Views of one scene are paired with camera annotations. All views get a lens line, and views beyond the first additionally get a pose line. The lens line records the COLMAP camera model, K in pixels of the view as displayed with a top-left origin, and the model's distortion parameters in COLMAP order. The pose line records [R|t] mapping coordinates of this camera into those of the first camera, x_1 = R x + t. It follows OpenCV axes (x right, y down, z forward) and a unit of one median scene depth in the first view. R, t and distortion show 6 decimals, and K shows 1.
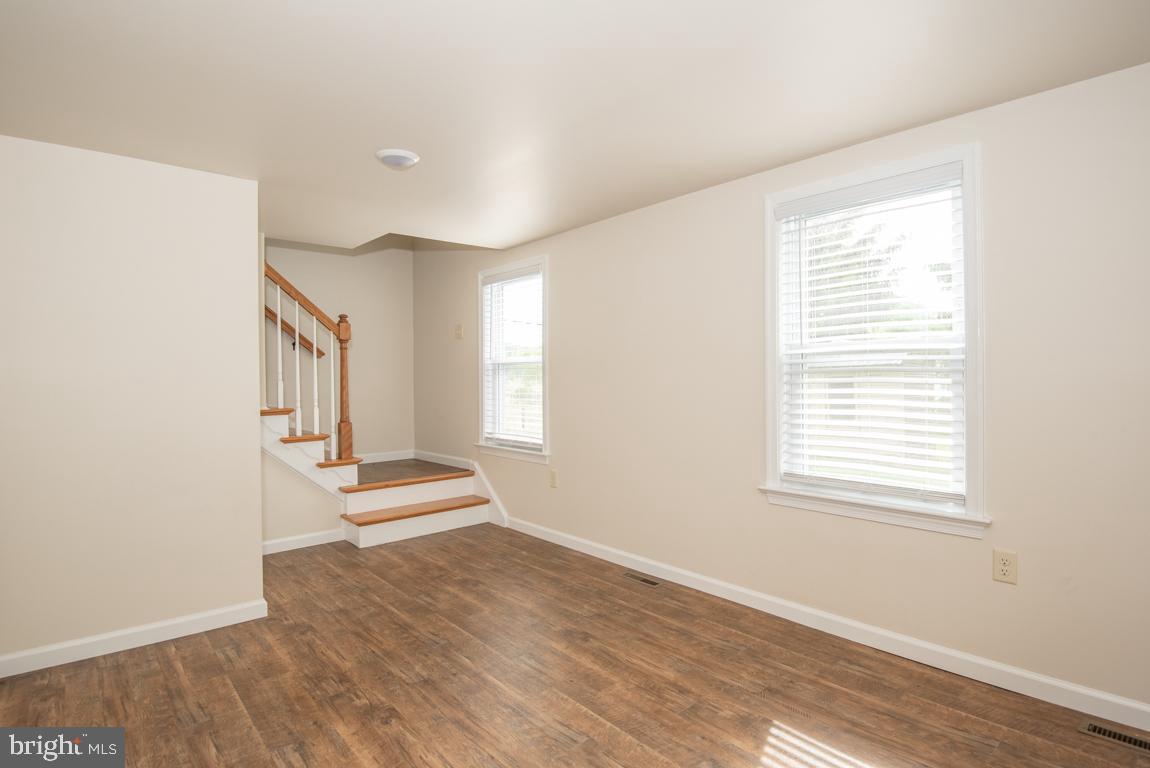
lens RADIAL K [[589.3, 0, 571.5], [0, 589.3, 379.2], [0, 0, 1]] dist [-0.047241, -0.001464]
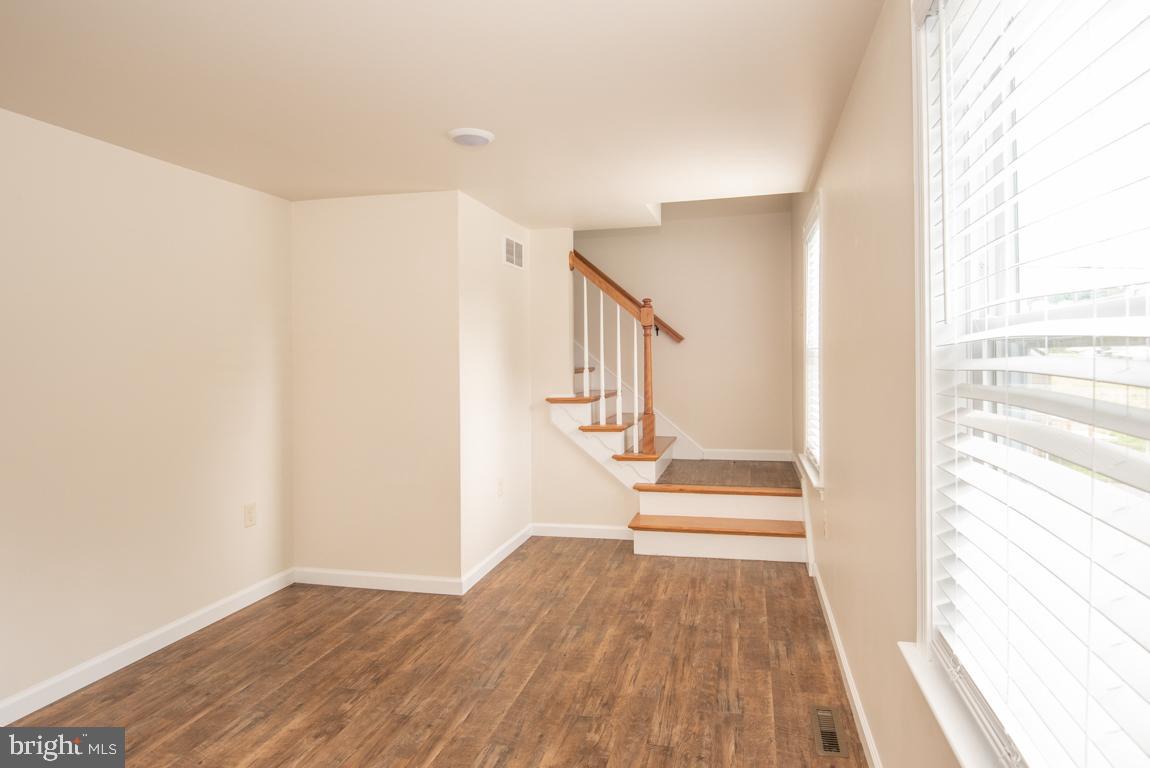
lens RADIAL K [[623.6, 0, 592.3], [0, 623.6, 341.8], [0, 0, 1]] dist [-0.022951, -0.003961]
pose [[0.585418, -0.017572, -0.810541, 0.492064], [0.005731, 0.999830, -0.017537, -0.033125], [0.810712, 0.005622, 0.585419, 0.463825]]
